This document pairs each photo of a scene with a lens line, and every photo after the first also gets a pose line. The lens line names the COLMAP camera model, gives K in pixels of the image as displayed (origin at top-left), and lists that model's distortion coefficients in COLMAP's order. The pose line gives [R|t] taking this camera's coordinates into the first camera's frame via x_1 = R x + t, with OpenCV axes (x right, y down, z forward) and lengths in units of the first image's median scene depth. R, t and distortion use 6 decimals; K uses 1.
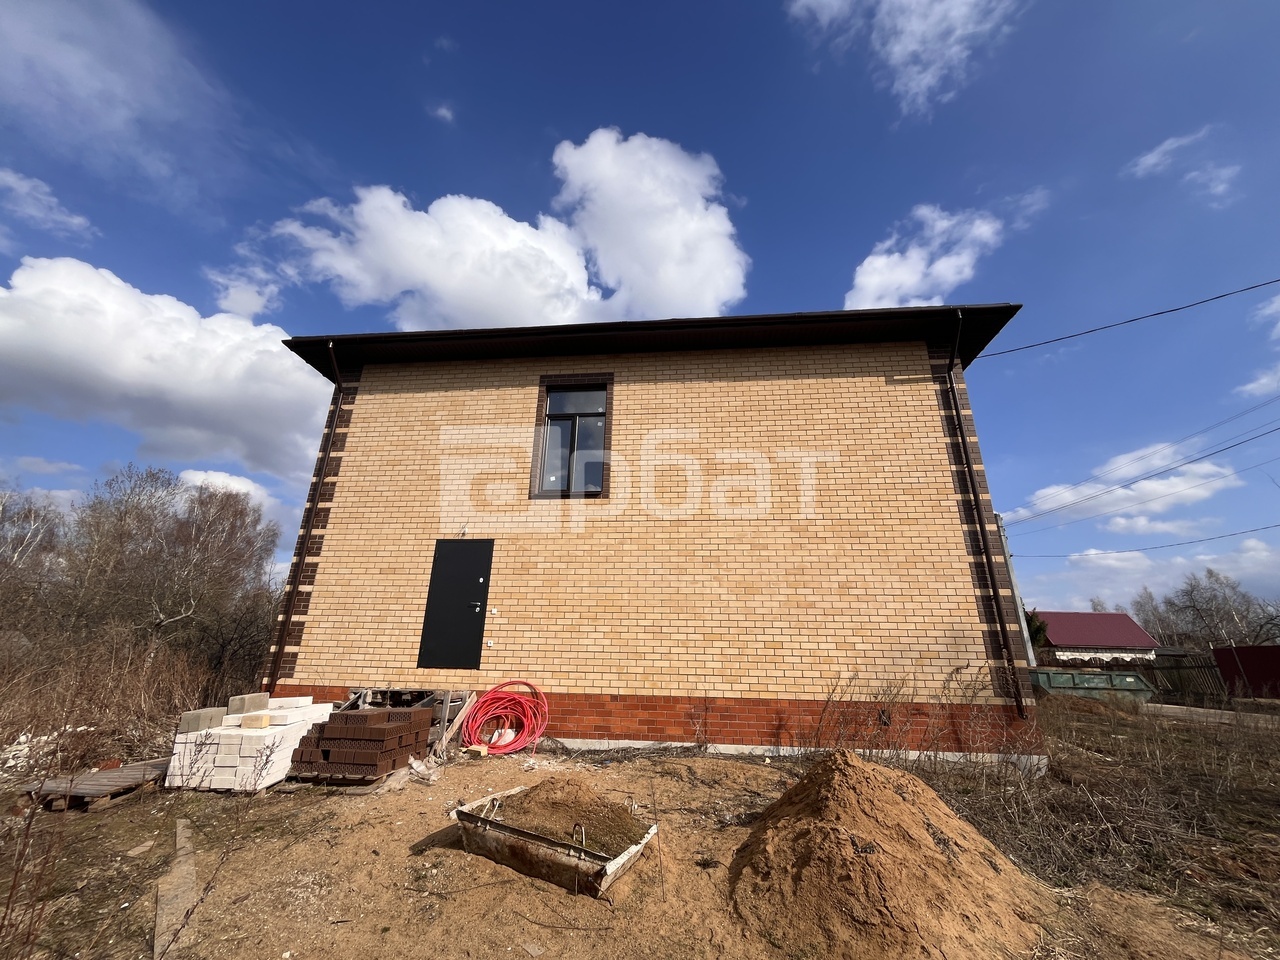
lens RADIAL K [[511.1, 0, 640.9], [0, 511.1, 486.5], [0, 0, 1]] dist [-0.004306, 0.000406]
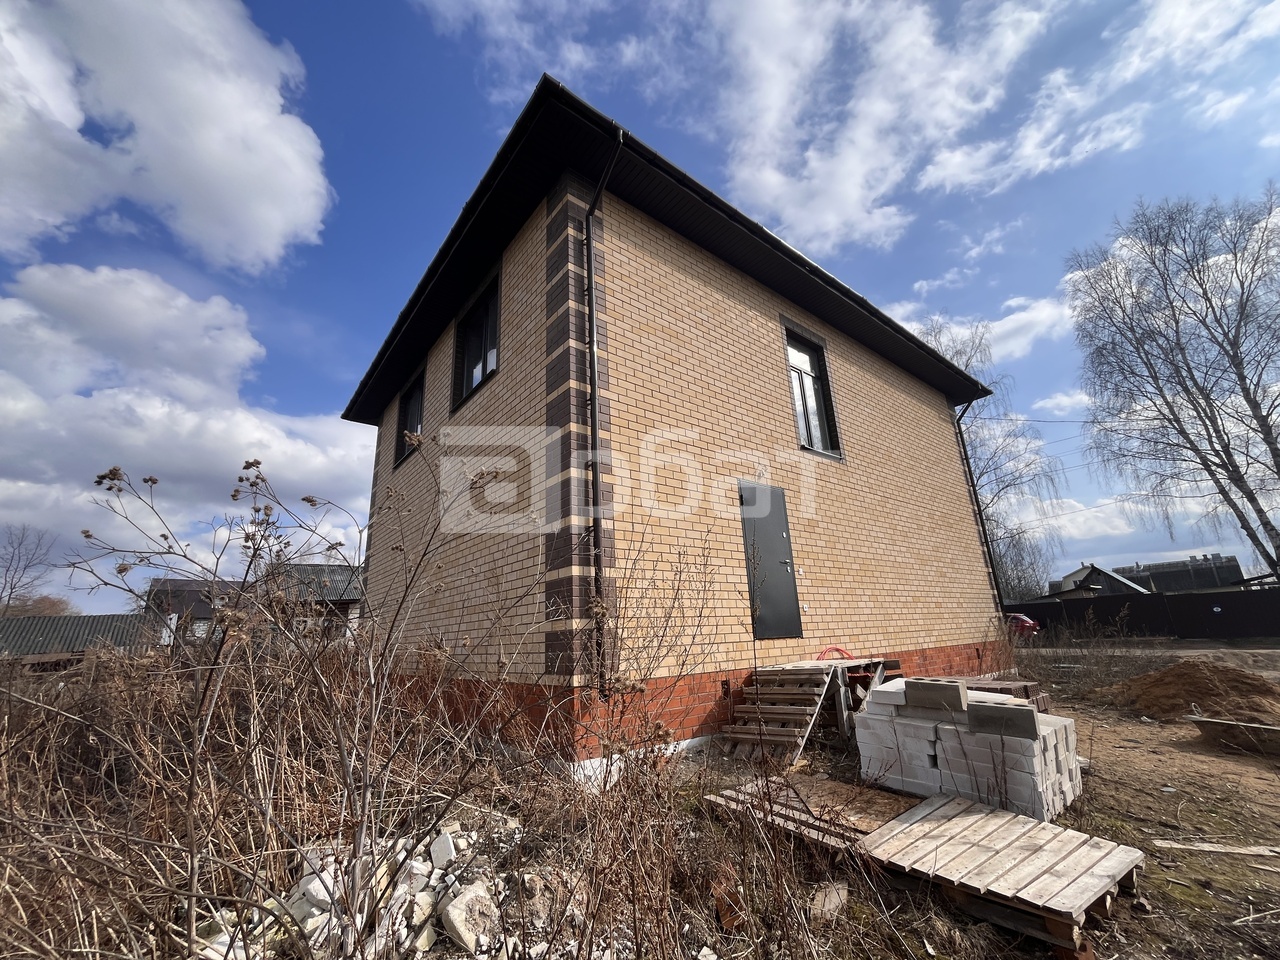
lens RADIAL K [[511.1, 0, 640.9], [0, 511.1, 486.5], [0, 0, 1]] dist [-0.004306, 0.000406]
pose [[0.707957, 0.147753, 0.690628, -1.097430], [-0.191826, 0.981339, -0.013308, 0.165579], [-0.679706, -0.123059, 0.723088, 0.573192]]
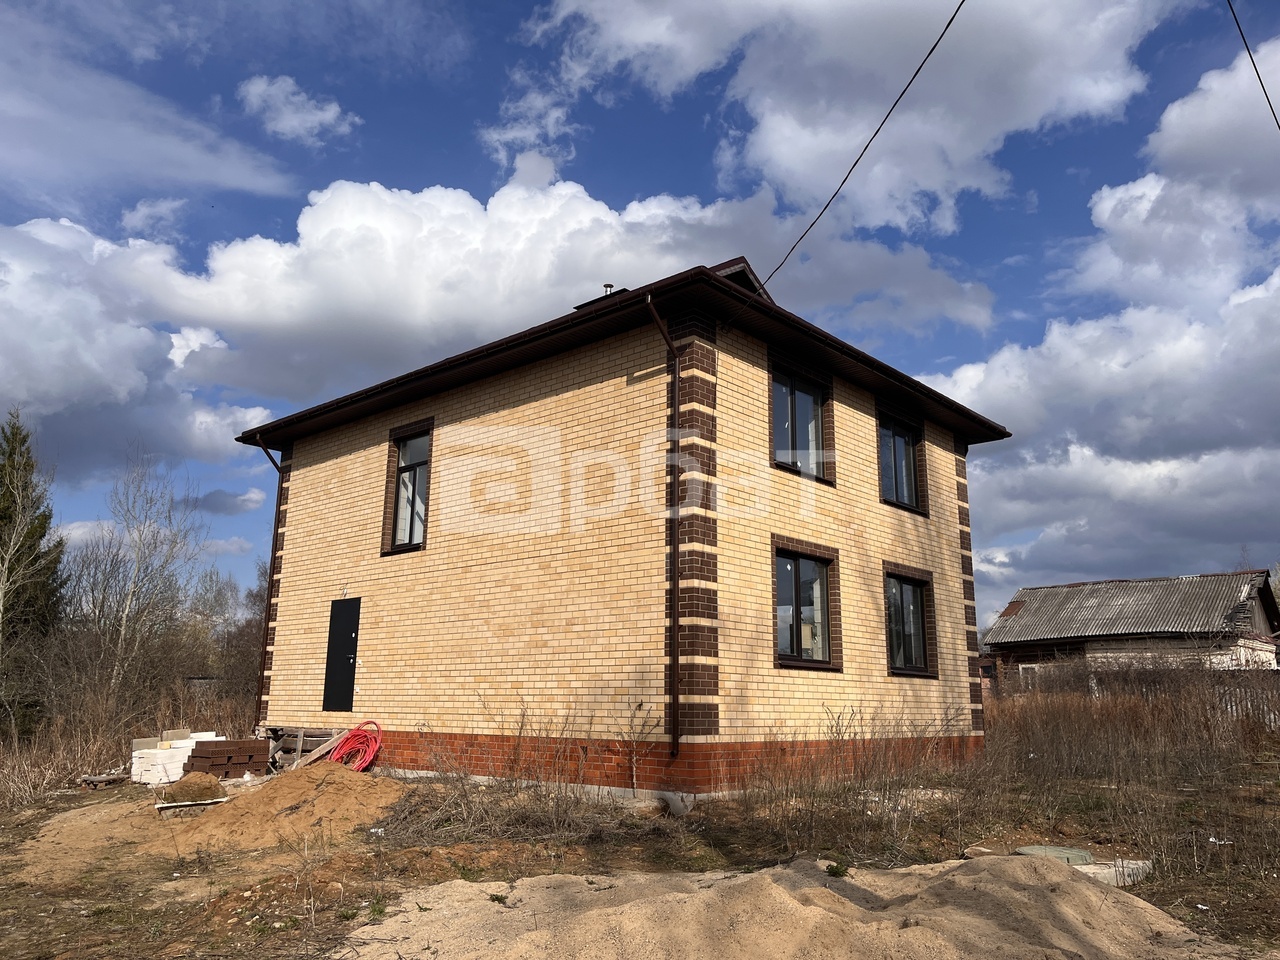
lens RADIAL K [[987.2, 0, 637.9], [0, 987.2, 426.4], [0, 0, 1]] dist [0.007544, -0.000854]
pose [[0.804305, -0.176189, -0.567495, 1.561973], [0.212868, 0.977080, -0.001656, -0.135288], [0.554780, -0.119469, 0.823375, -0.415969]]
